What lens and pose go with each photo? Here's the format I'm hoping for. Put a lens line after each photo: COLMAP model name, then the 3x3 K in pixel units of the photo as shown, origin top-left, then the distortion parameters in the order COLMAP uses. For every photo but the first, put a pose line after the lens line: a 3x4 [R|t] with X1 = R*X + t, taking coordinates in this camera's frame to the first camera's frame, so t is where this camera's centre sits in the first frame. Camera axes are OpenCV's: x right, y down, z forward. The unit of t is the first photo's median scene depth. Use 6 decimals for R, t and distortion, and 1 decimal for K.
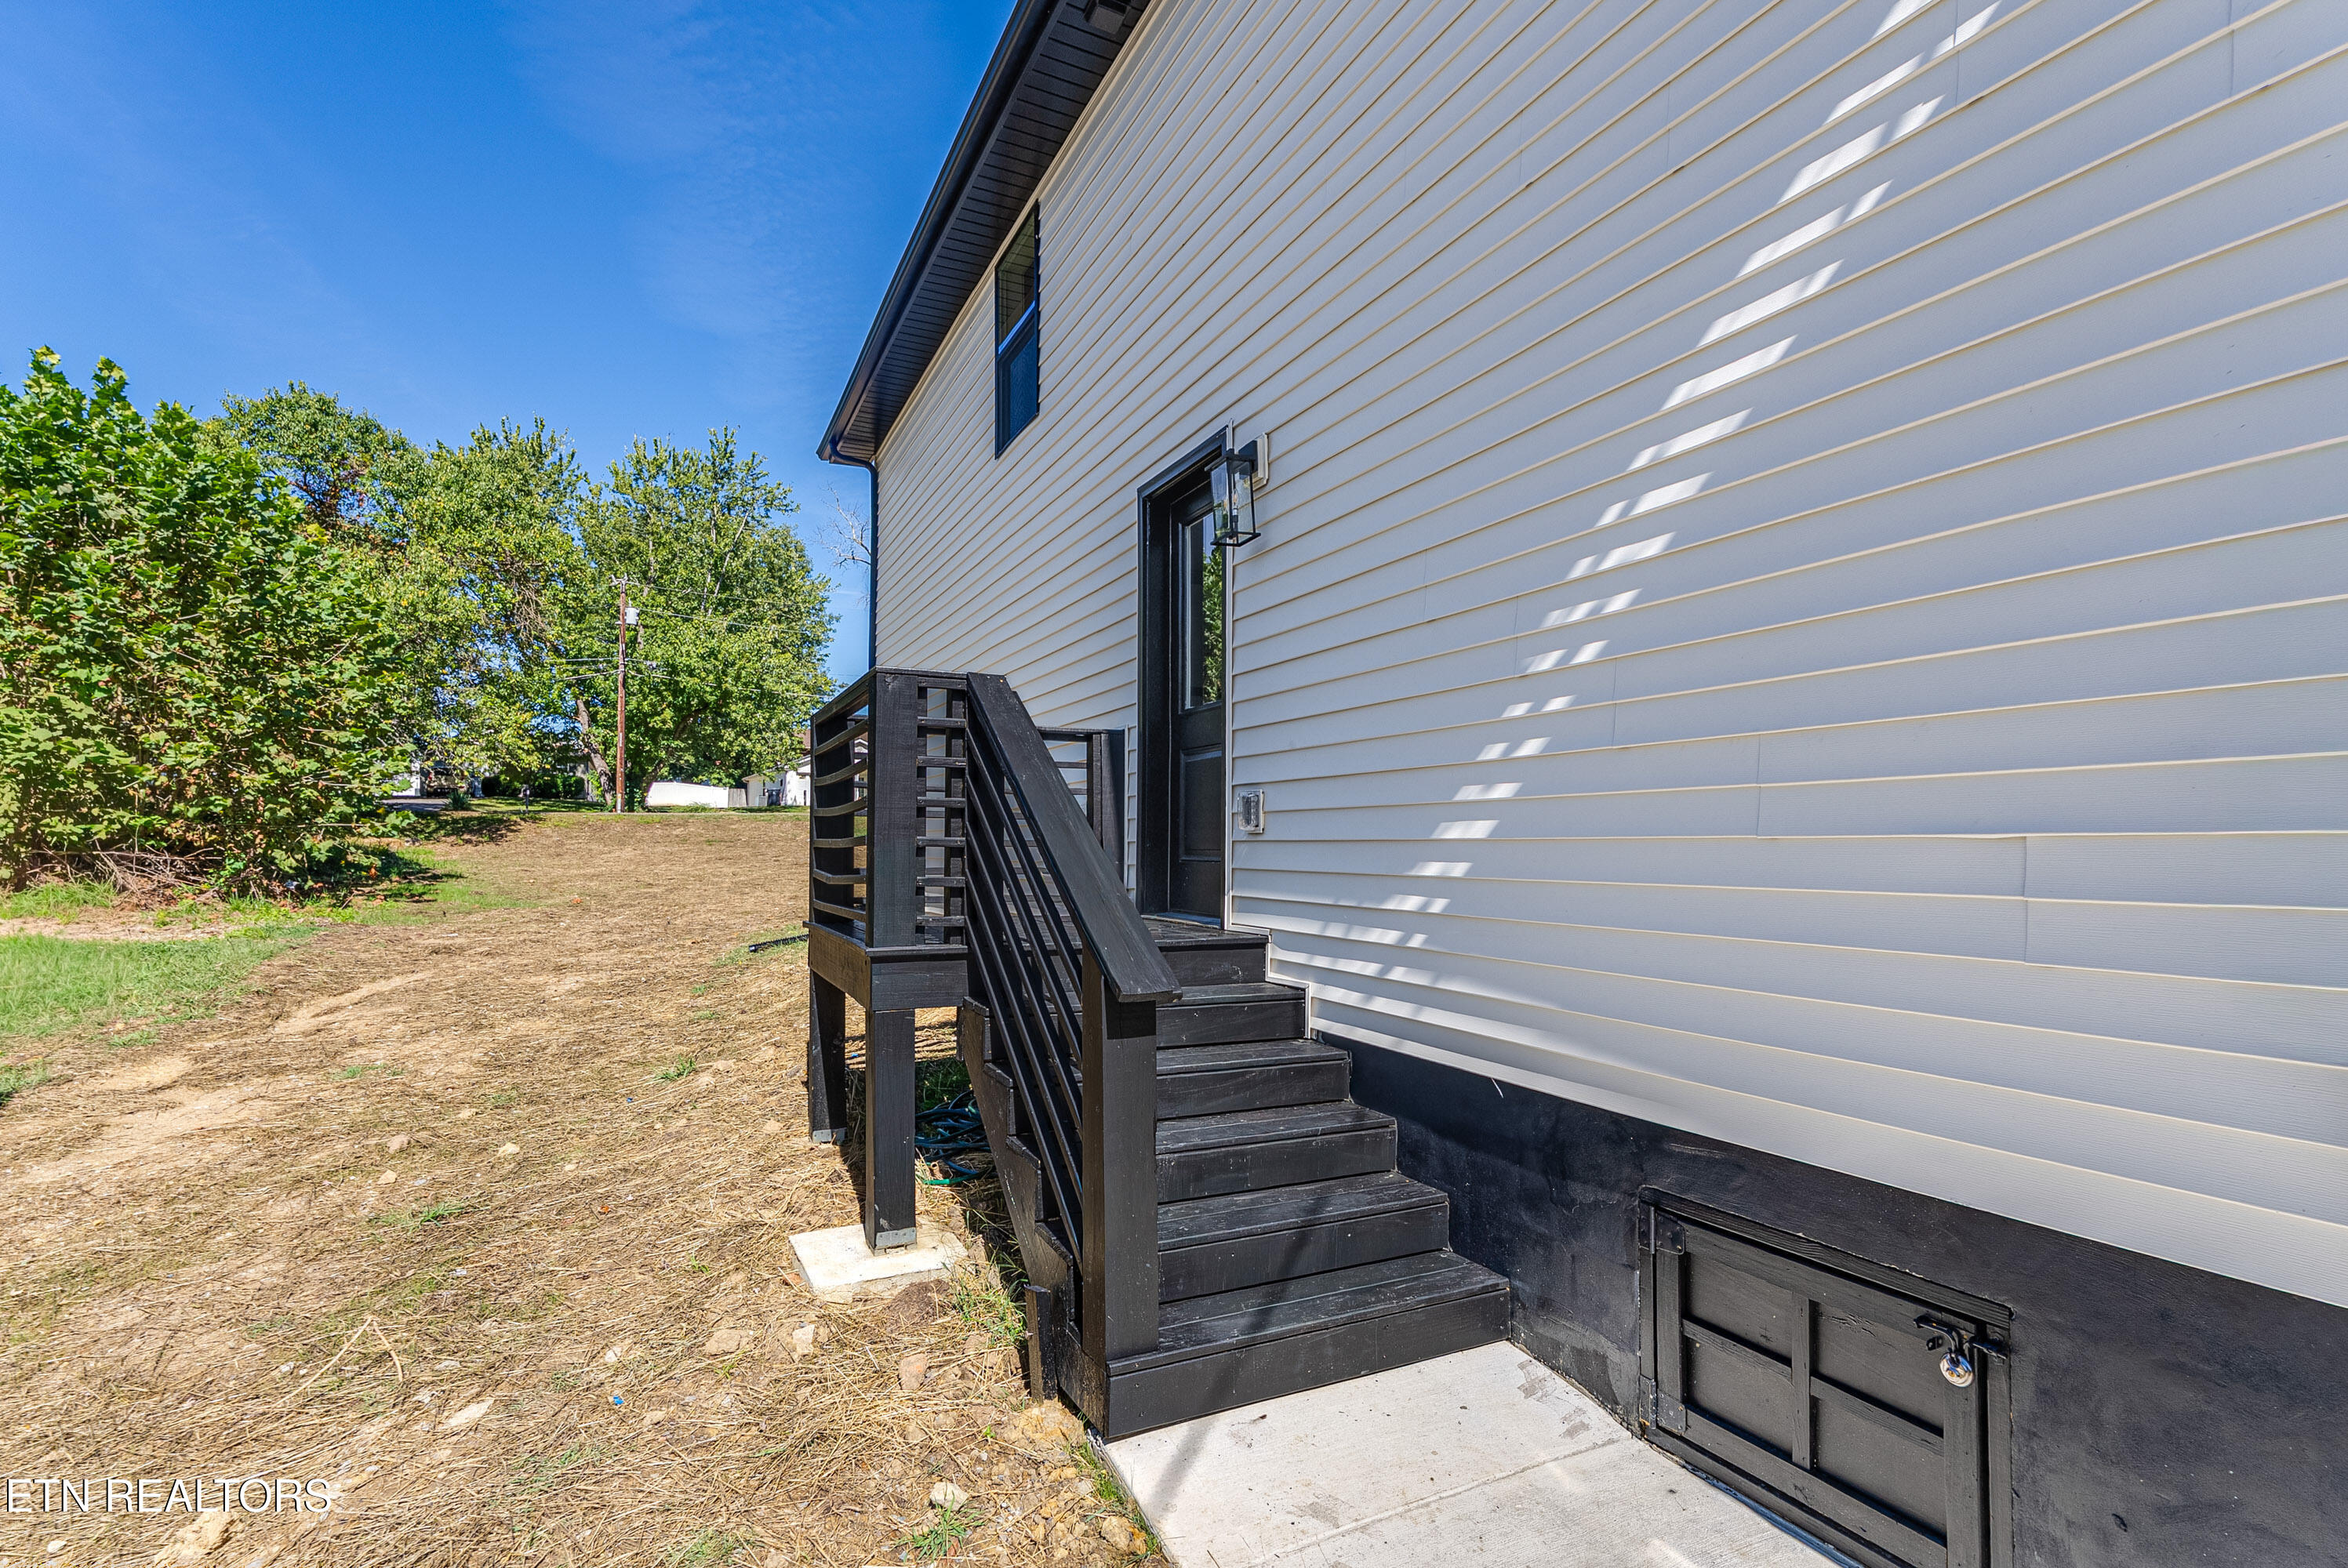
lens RADIAL K [[1051.5, 0, 1144.7], [0, 1051.5, 834.2], [0, 0, 1]] dist [0.008219, 0.000226]
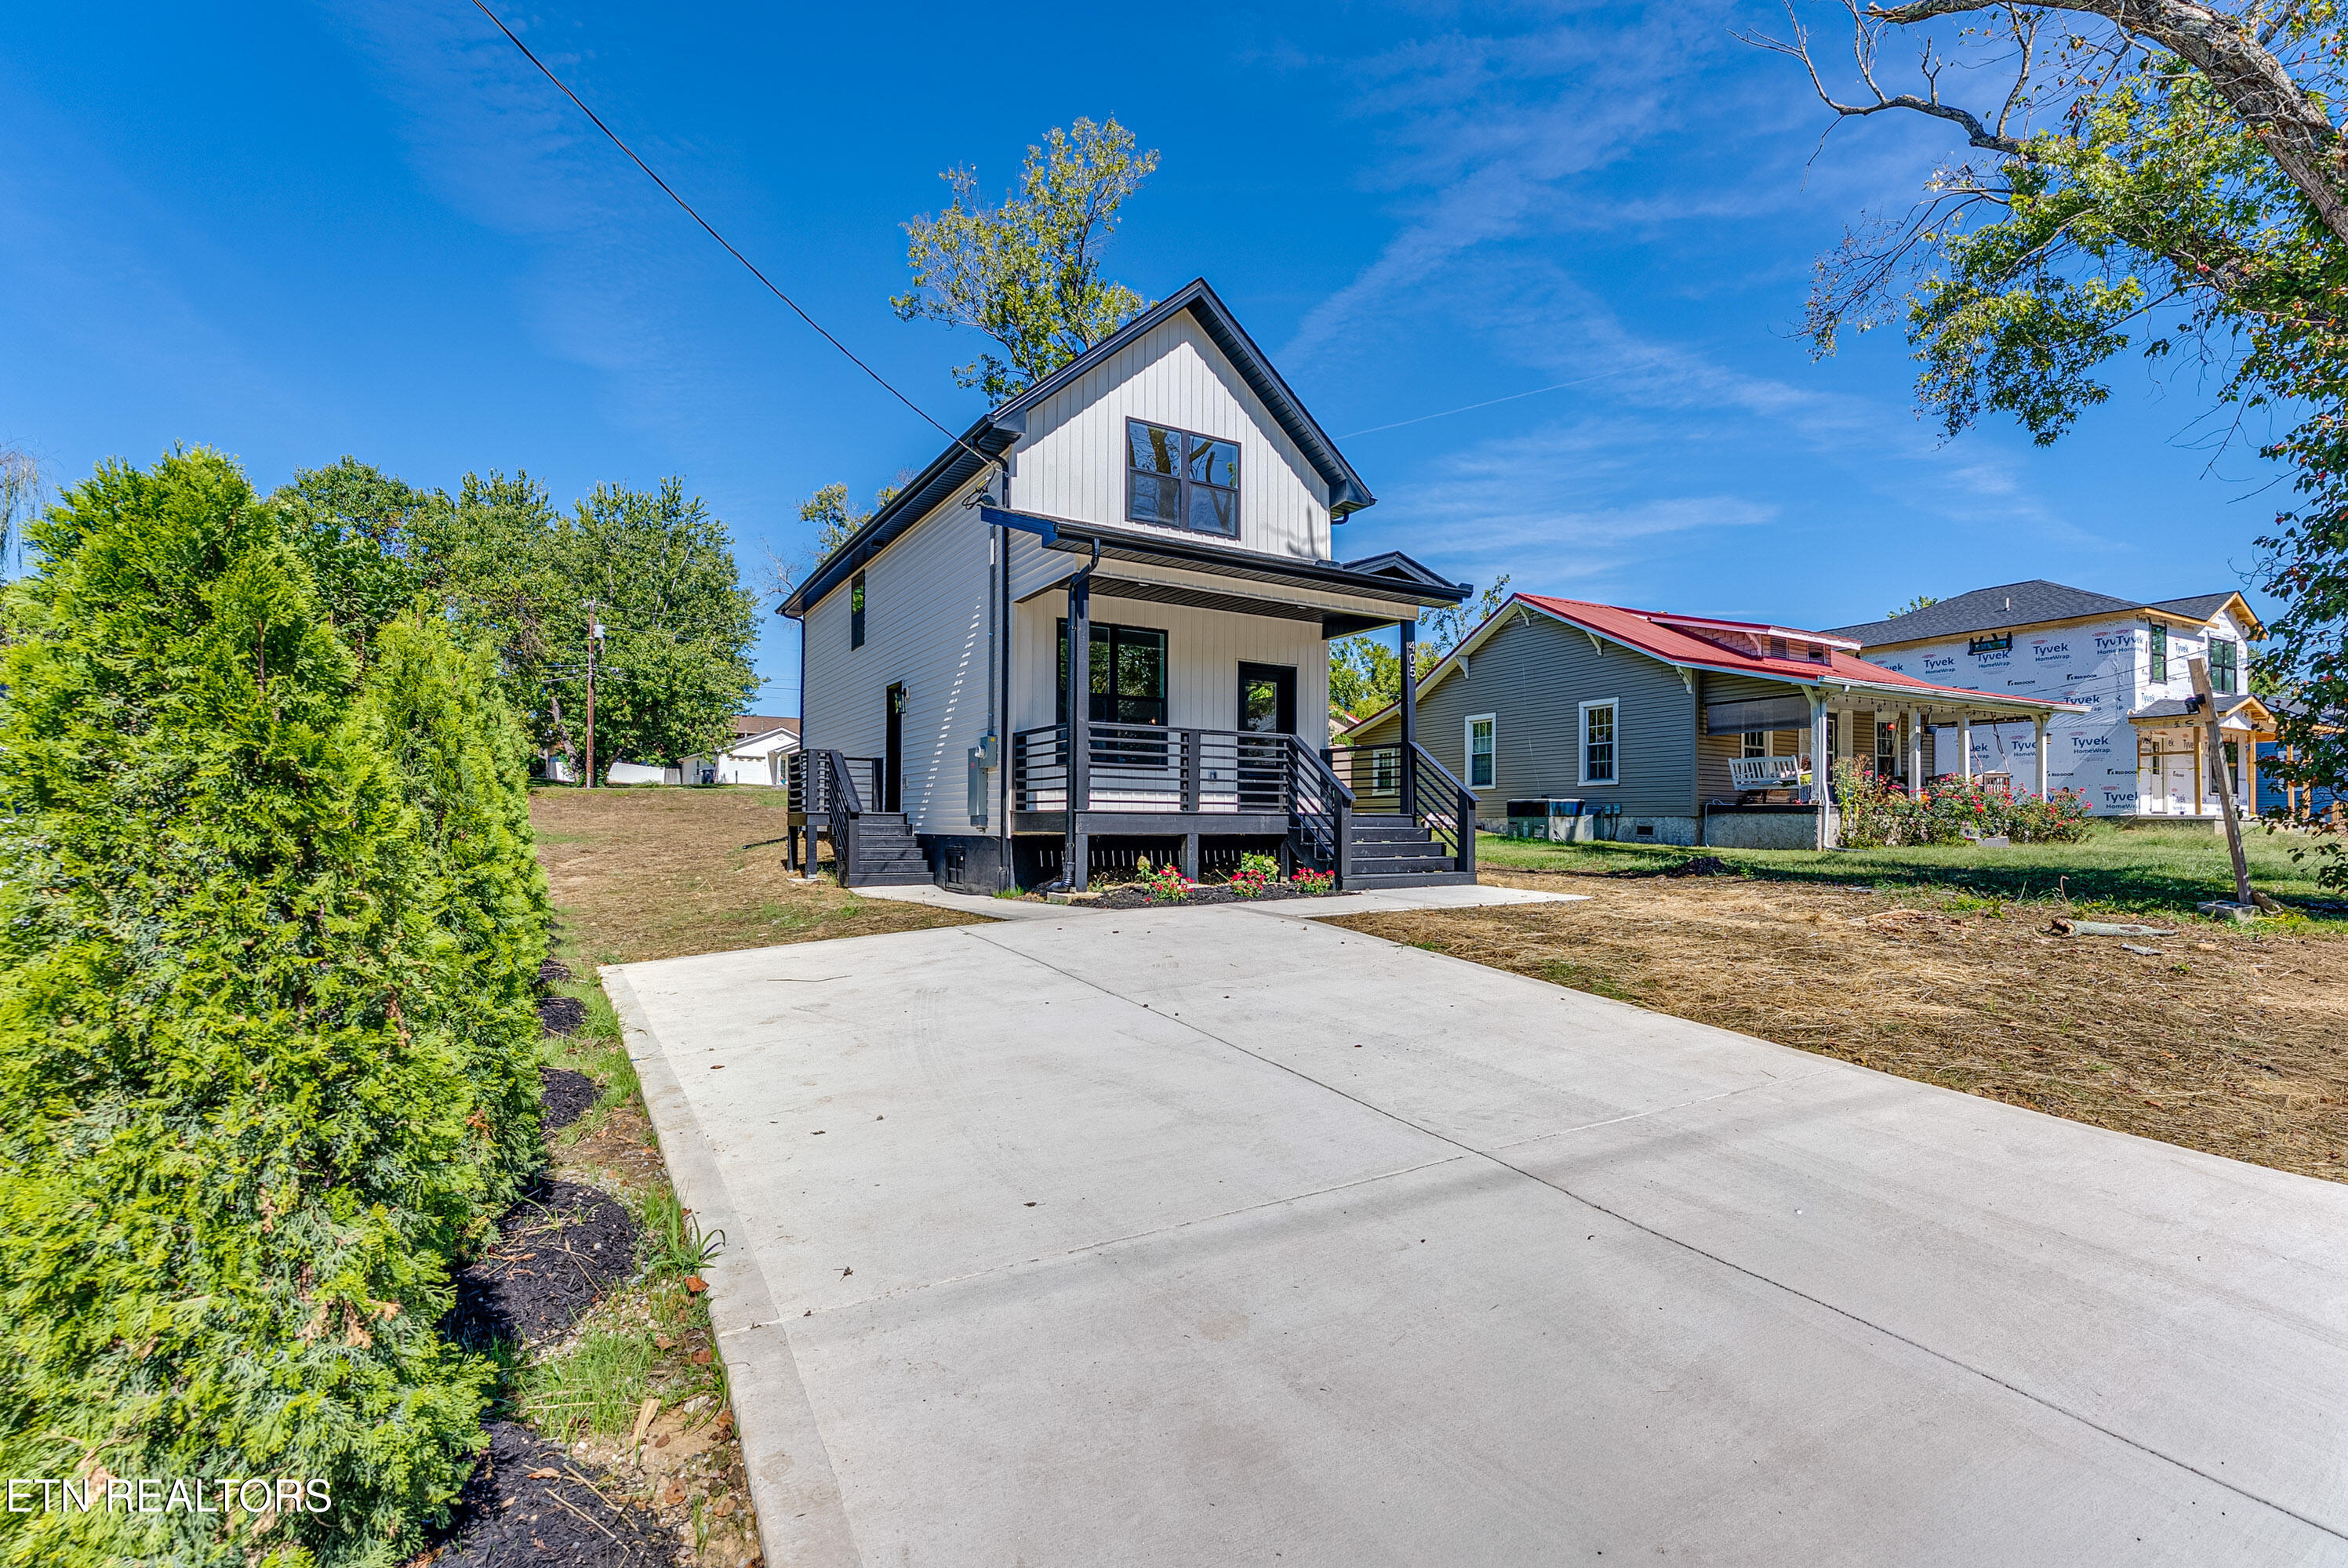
lens RADIAL K [[965.6, 0, 1094.2], [0, 965.6, 805.1], [0, 0, 1]] dist [0.012368, 0.000168]
pose [[0.998686, 0.002757, 0.051179, 0.041948], [-0.002429, 0.999976, -0.006470, 0.005438], [-0.051196, 0.006337, 0.998669, -0.176646]]
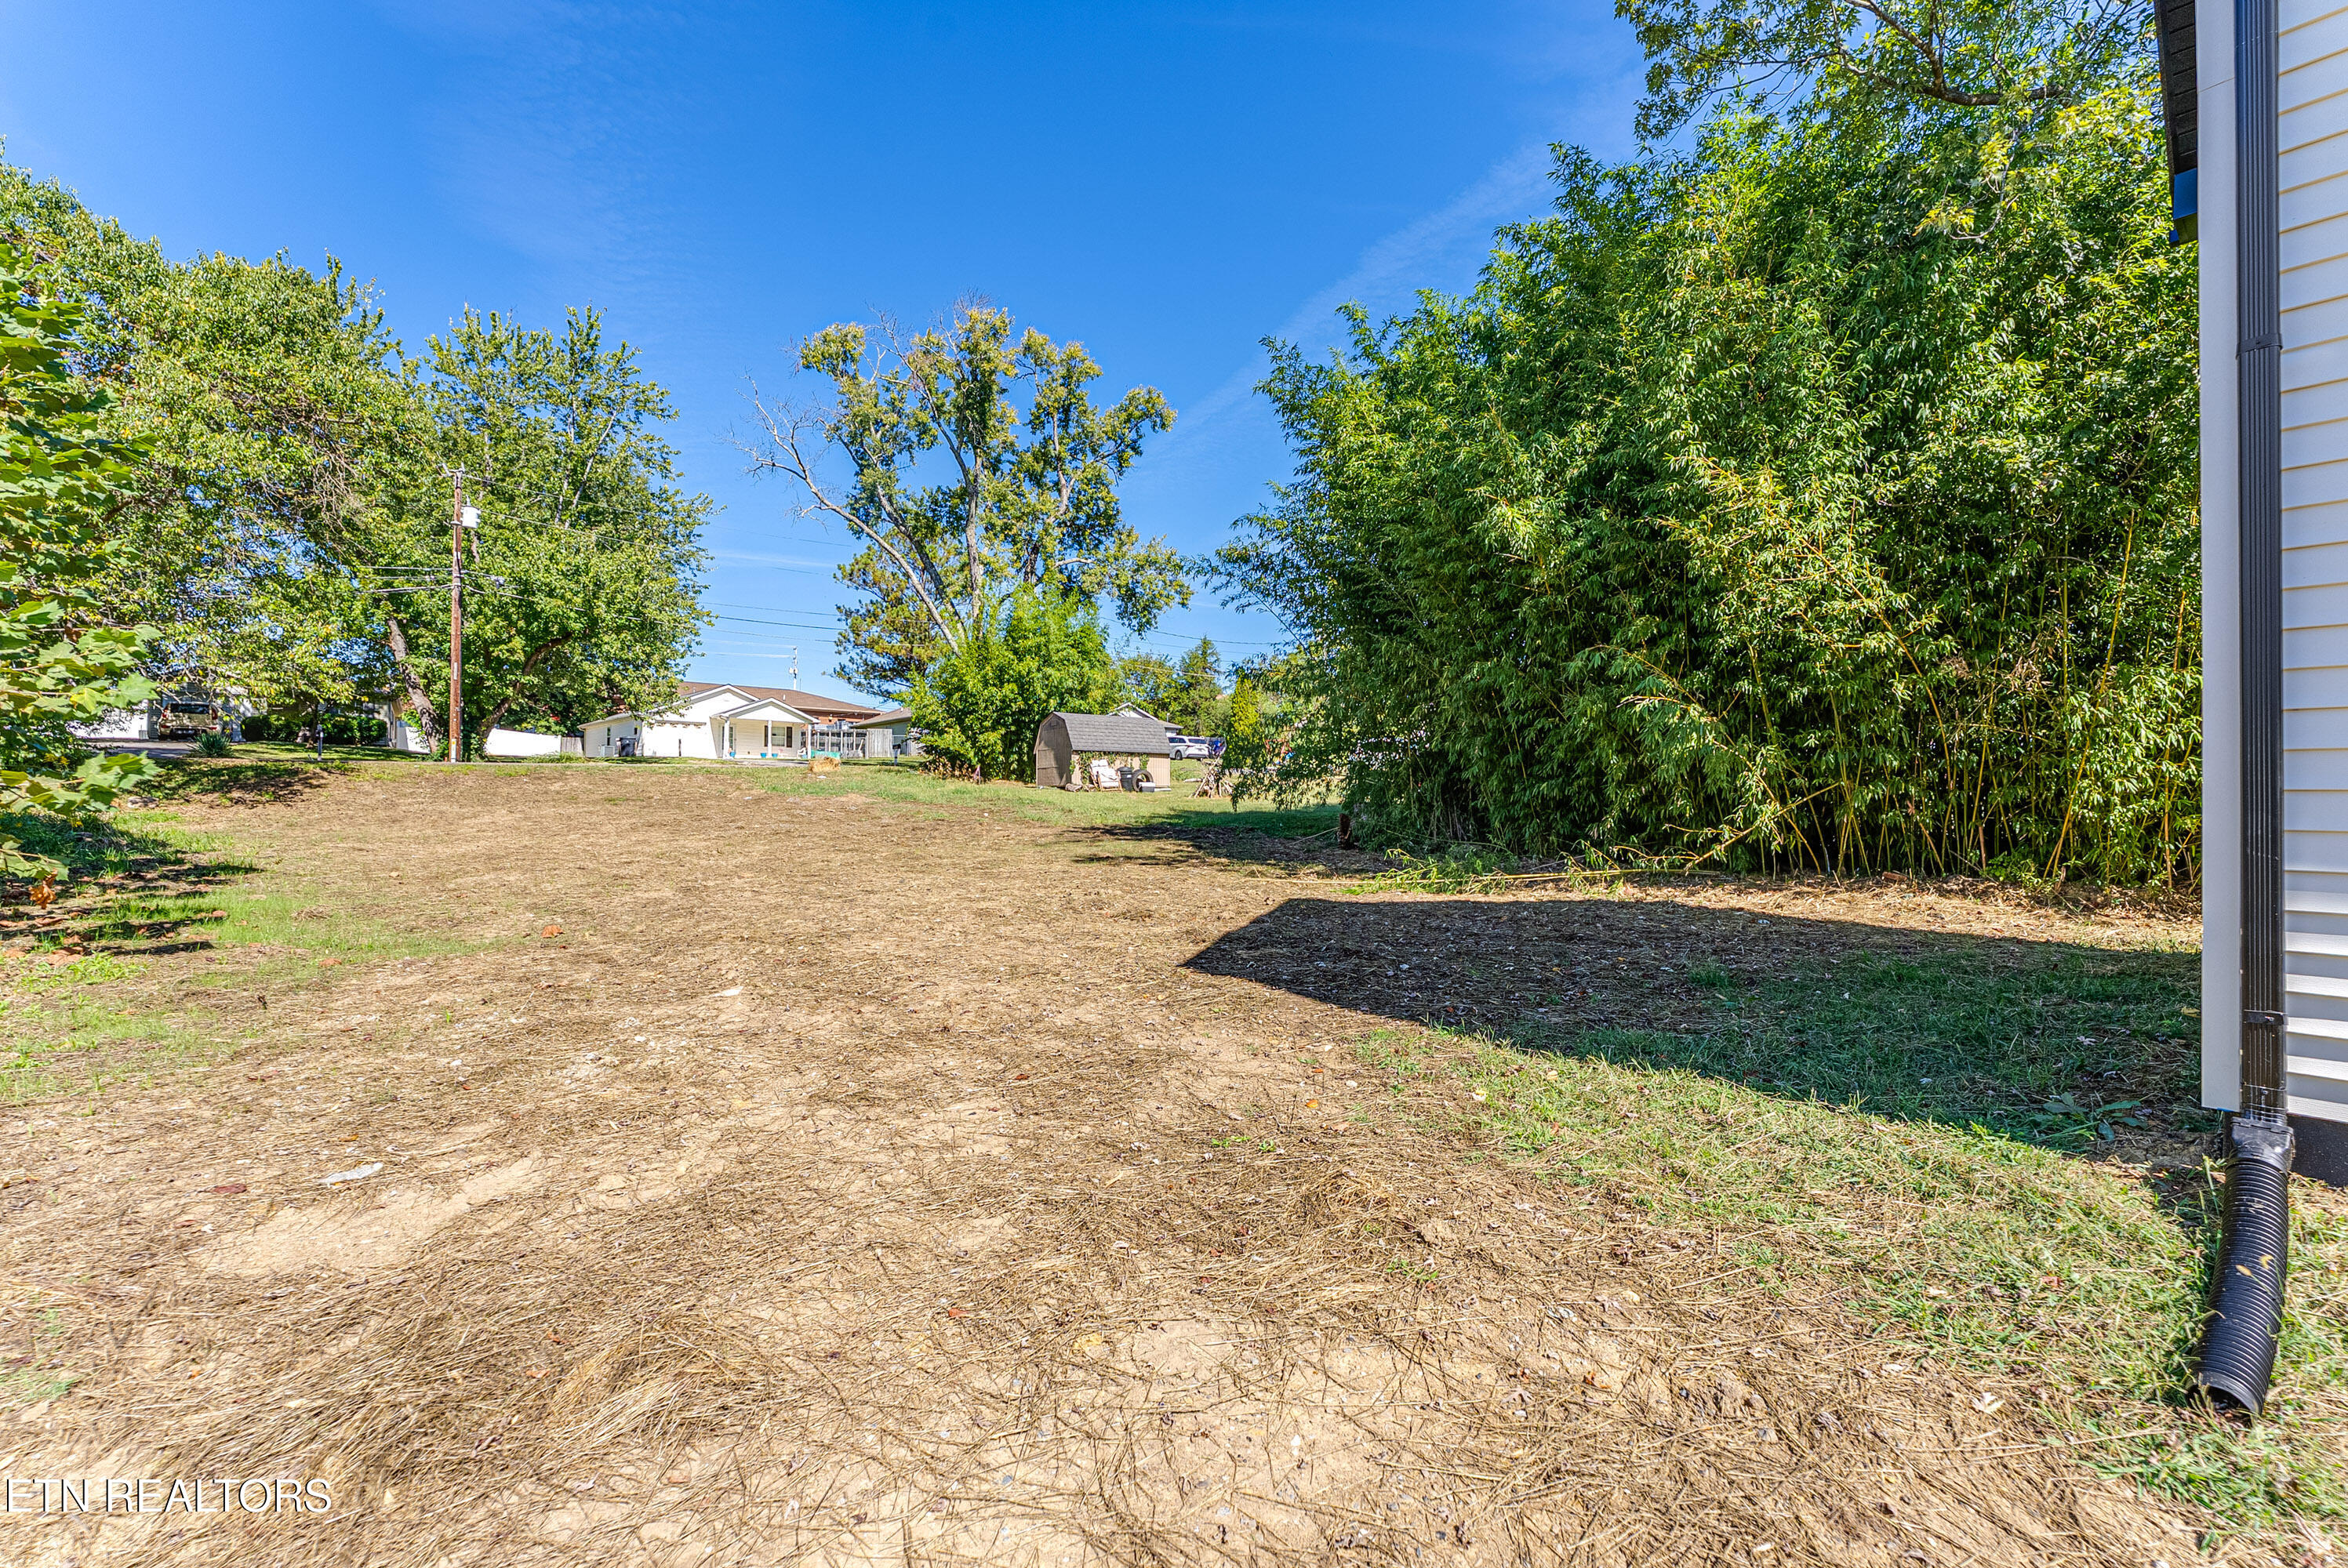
lens RADIAL K [[940.3, 0, 1203.4], [0, 940.3, 796.1], [0, 0, 1]] dist [-0.008206, 0.000044]
pose [[0.969217, -0.001404, 0.246203, -0.118037], [-0.001059, 0.999951, 0.009871, -0.002301], [-0.246205, -0.009828, 0.969168, 0.165673]]
